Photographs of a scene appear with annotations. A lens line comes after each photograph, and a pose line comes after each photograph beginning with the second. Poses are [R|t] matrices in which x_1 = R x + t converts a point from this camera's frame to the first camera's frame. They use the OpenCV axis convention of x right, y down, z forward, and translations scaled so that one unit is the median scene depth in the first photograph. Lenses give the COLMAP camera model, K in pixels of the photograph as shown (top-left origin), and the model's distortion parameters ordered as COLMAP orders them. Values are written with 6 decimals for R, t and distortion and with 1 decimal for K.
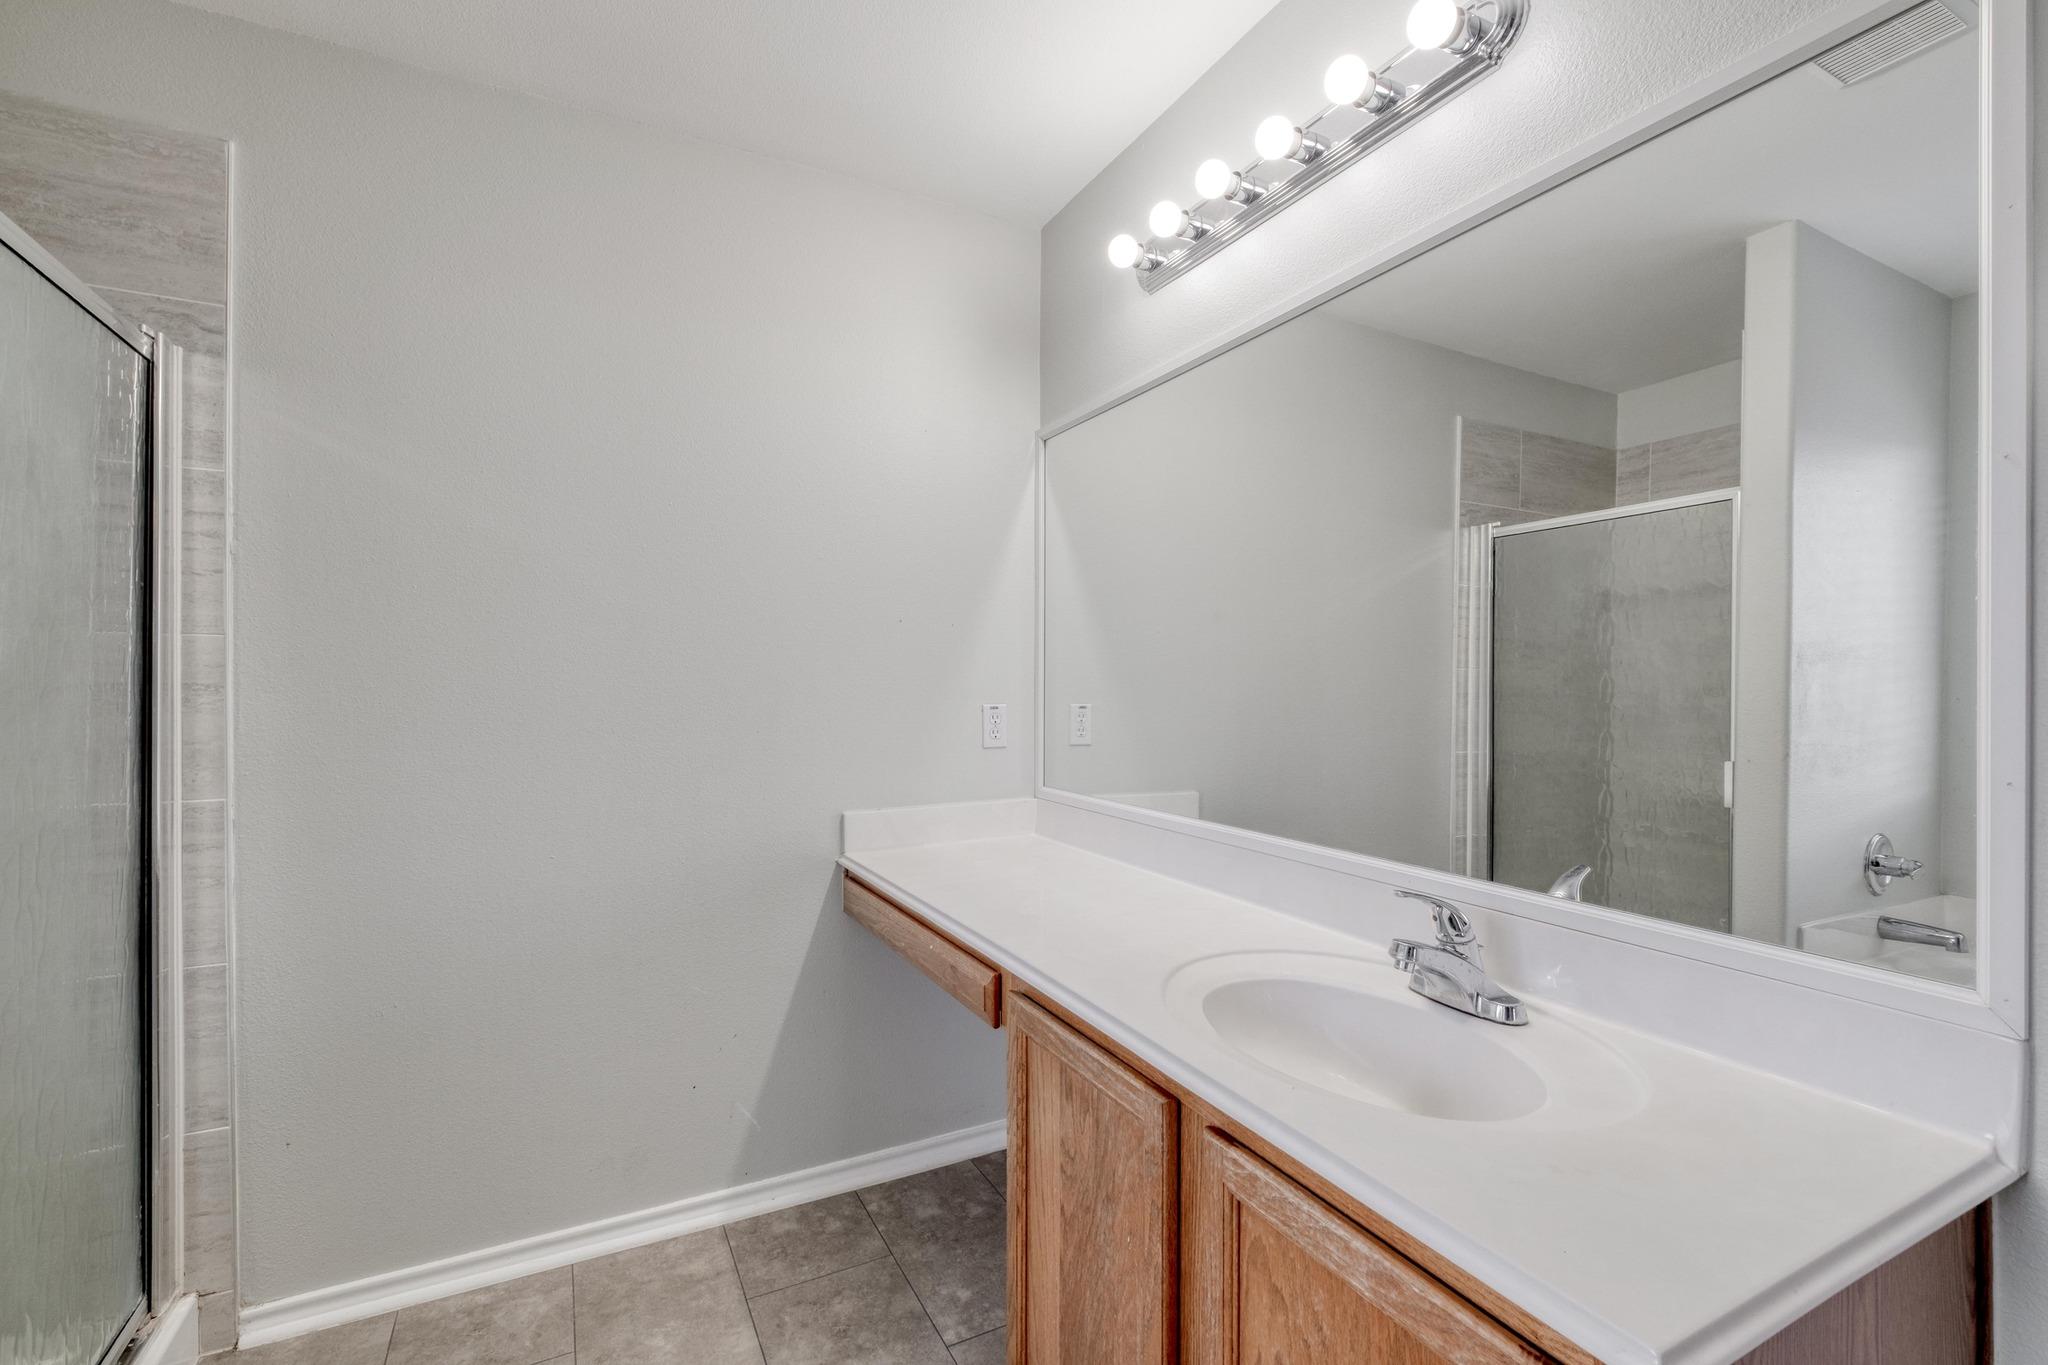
lens RADIAL K [[884.1, 0, 1024.4], [0, 884.1, 690.6], [0, 0, 1]] dist [0.003898, -0.003150]
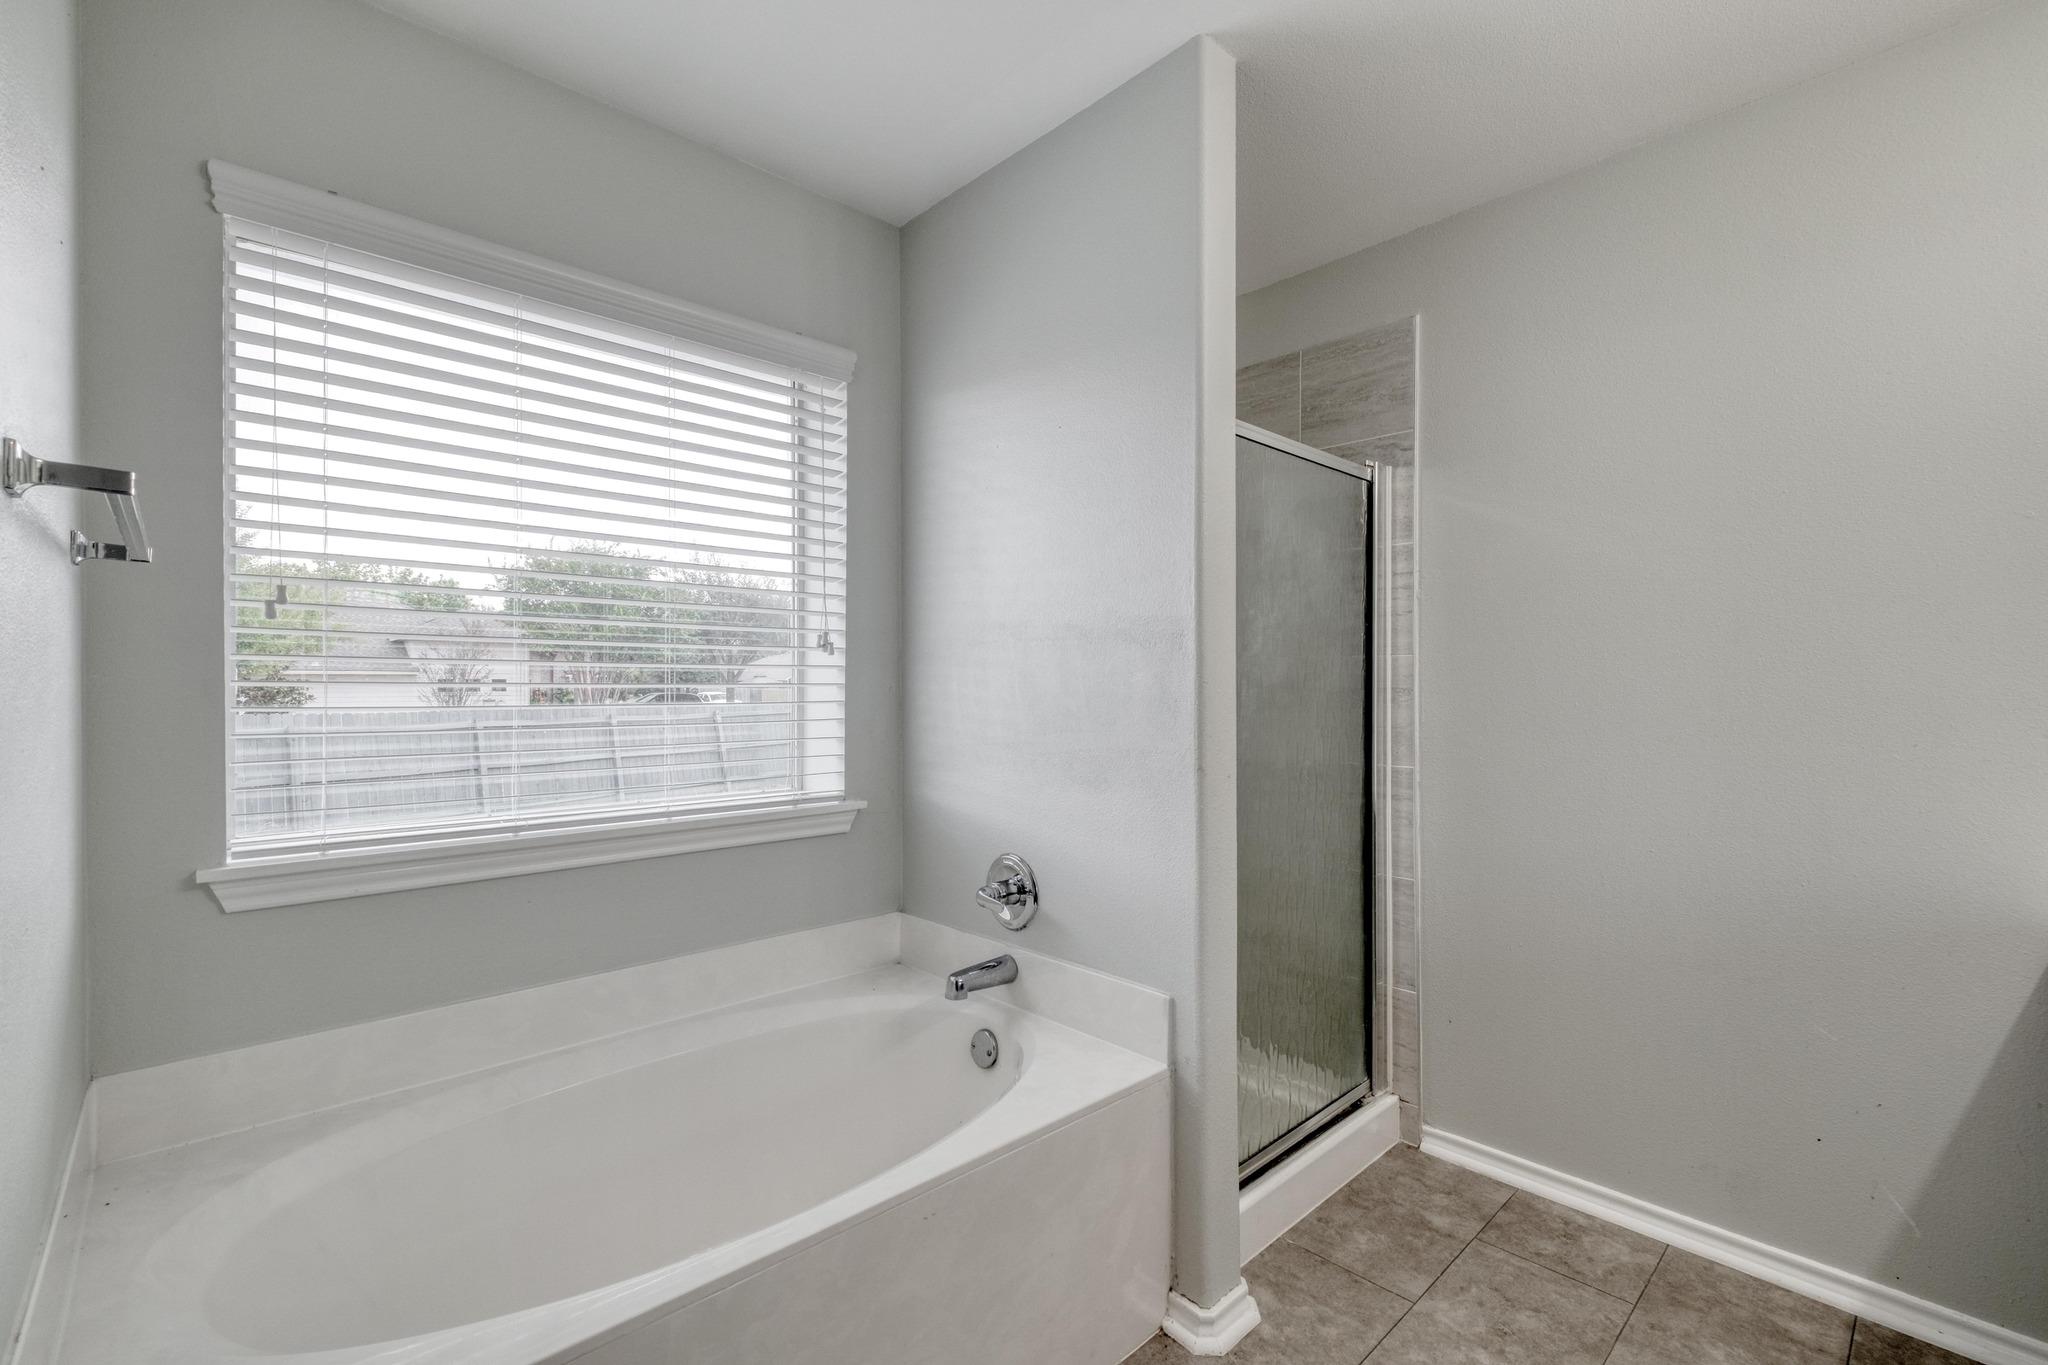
lens RADIAL K [[884.1, 0, 1039.4], [0, 884.1, 680.0], [0, 0, 1]] dist [0.003898, -0.003150]
pose [[0.283378, -0.009393, -0.958962, 0.324842], [0.000797, 0.999954, -0.009560, -0.007558], [0.959008, 0.001945, 0.283373, -0.006505]]
